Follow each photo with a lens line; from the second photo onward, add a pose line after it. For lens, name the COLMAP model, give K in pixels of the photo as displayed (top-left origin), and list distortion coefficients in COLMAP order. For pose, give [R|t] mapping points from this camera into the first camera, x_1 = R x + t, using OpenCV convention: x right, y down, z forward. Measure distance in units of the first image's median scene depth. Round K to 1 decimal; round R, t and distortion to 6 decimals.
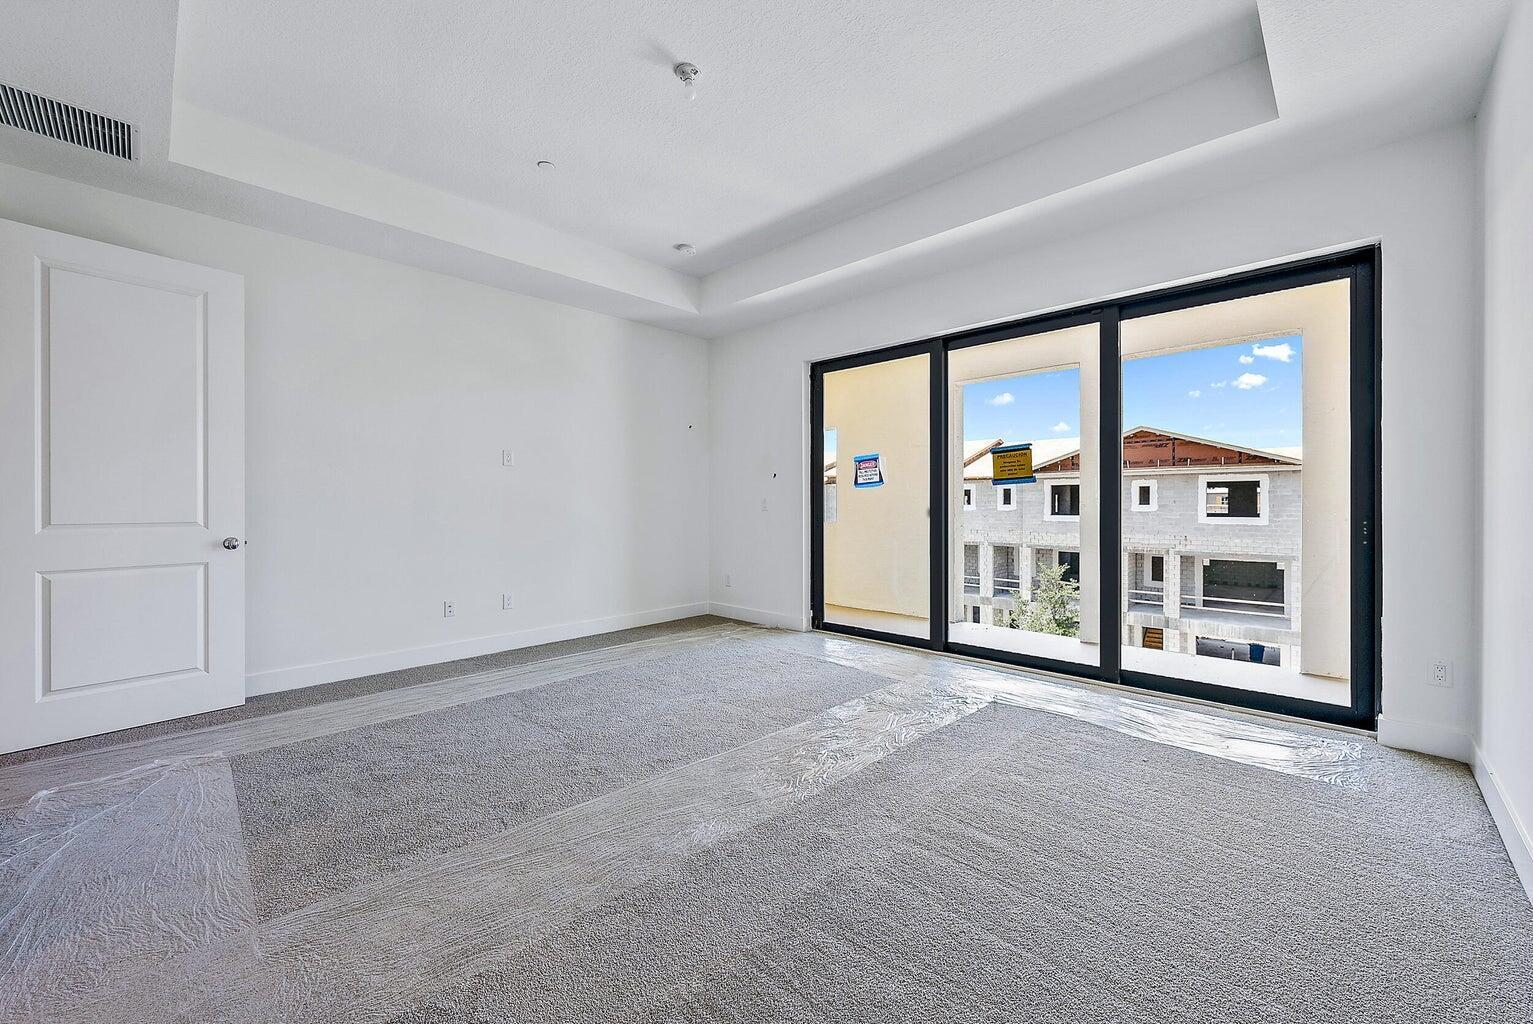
lens RADIAL K [[597.3, 0, 766.5], [0, 597.3, 512.0], [0, 0, 1]] dist [0.000790, -0.000040]
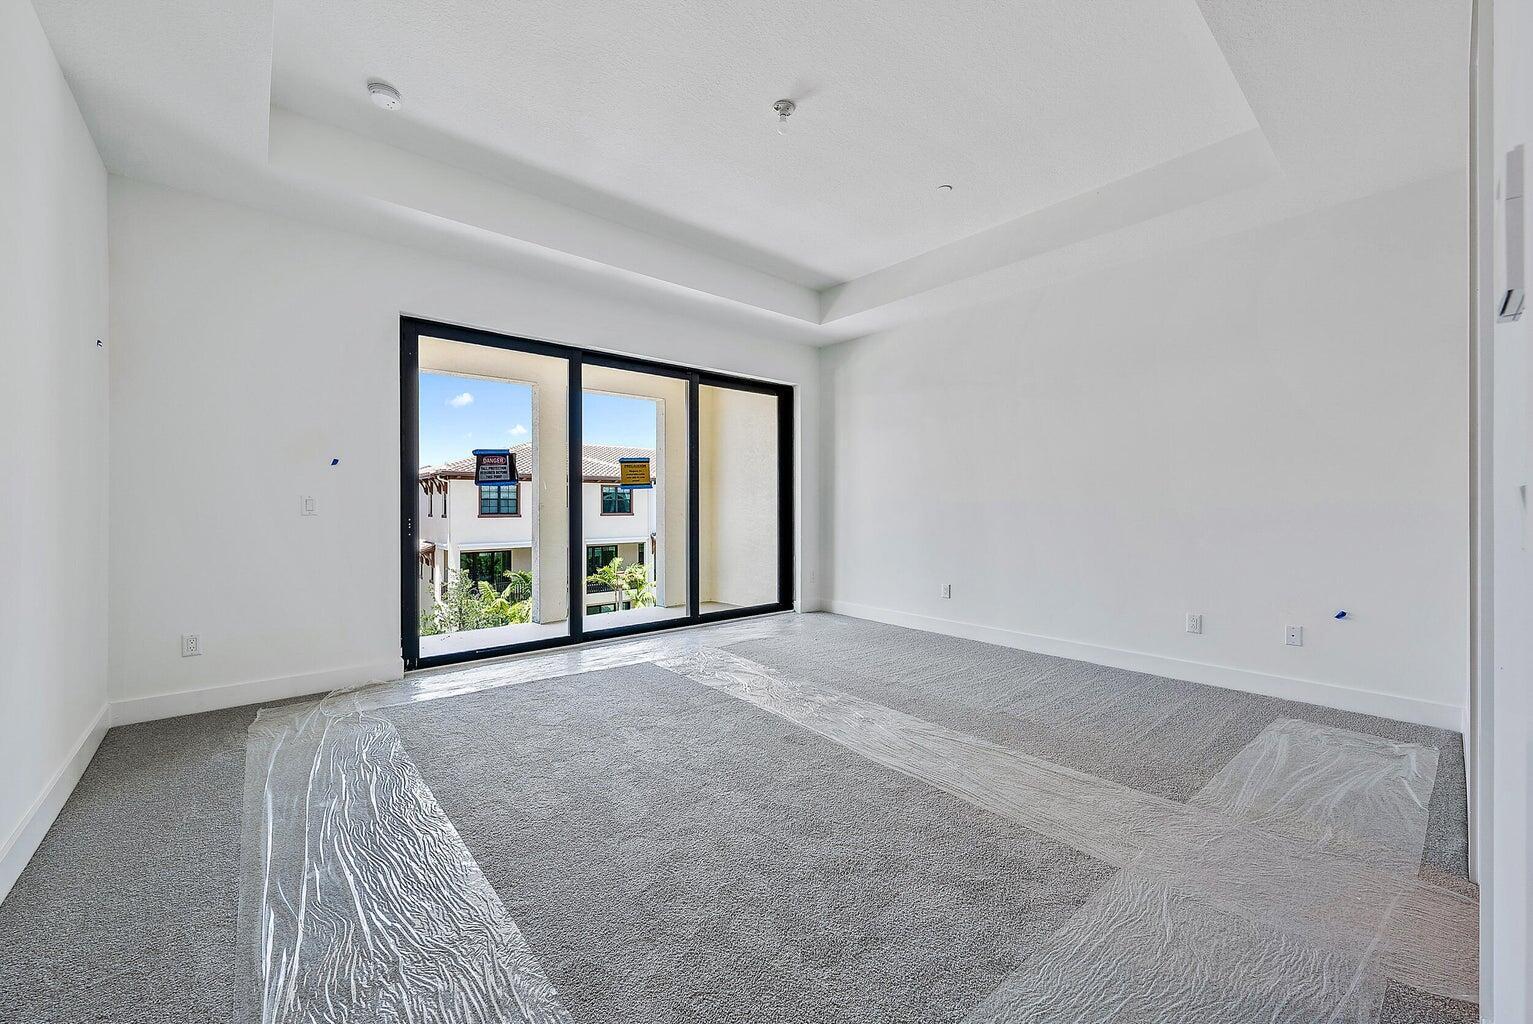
lens RADIAL K [[597.3, 0, 766.5], [0, 597.3, 512.0], [0, 0, 1]] dist [0.000790, -0.000040]
pose [[0.093977, -0.007914, 0.995543, -0.642357], [0.015449, 0.999860, 0.006490, -0.001869], [-0.995455, 0.014770, 0.094086, 0.488568]]
